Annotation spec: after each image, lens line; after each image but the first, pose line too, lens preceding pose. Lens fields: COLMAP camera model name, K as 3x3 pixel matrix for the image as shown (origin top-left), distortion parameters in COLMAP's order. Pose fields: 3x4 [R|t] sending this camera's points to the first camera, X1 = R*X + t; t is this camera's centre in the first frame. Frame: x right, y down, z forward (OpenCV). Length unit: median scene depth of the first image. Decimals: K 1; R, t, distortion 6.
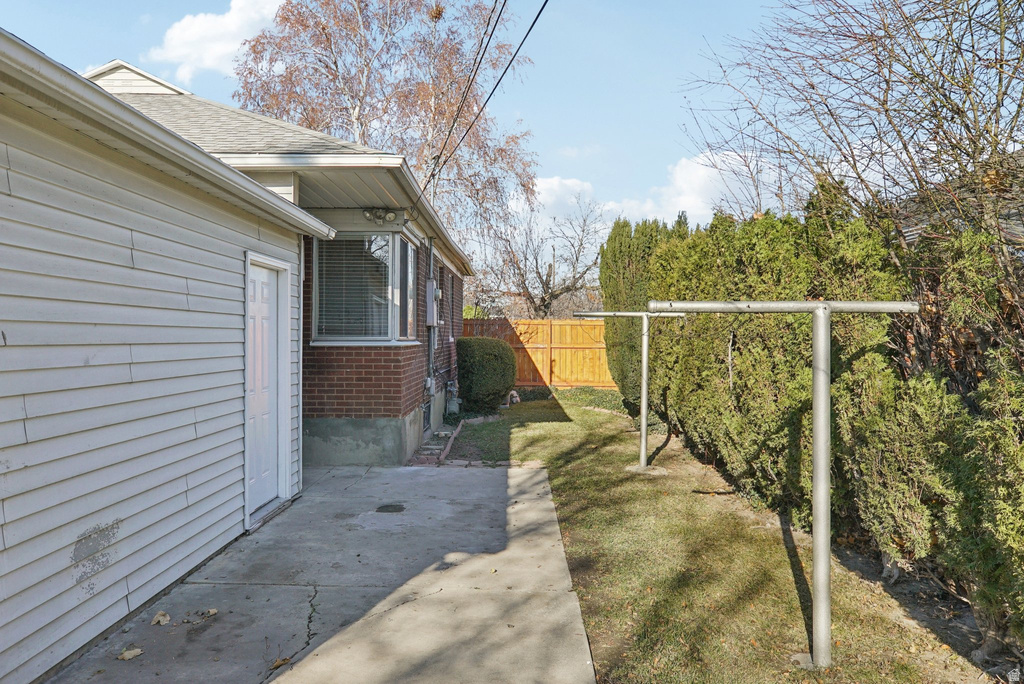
lens RADIAL K [[739.0, 0, 512.0], [0, 739.0, 342.0], [0, 0, 1]] dist [-0.000460, 0.000125]
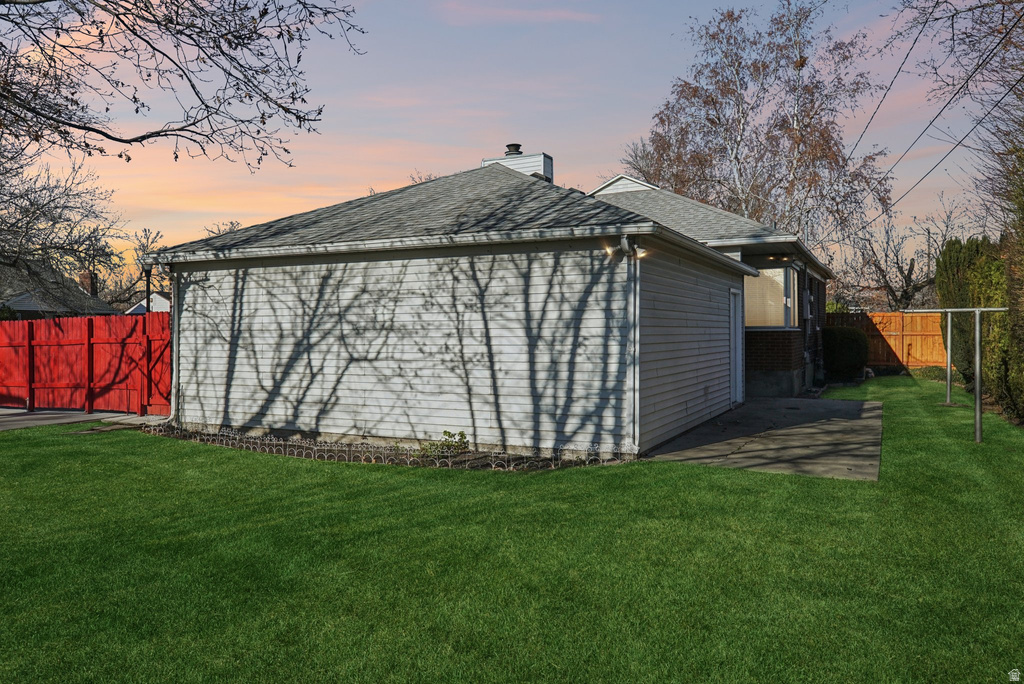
lens RADIAL K [[755.0, 0, 512.0], [0, 755.0, 342.0], [0, 0, 1]] dist [-0.001039, -0.000147]
pose [[0.898308, -0.004131, -0.439347, 0.020845], [0.007407, 0.999956, 0.005742, 0.008108], [0.439304, -0.008412, 0.898299, -0.447362]]
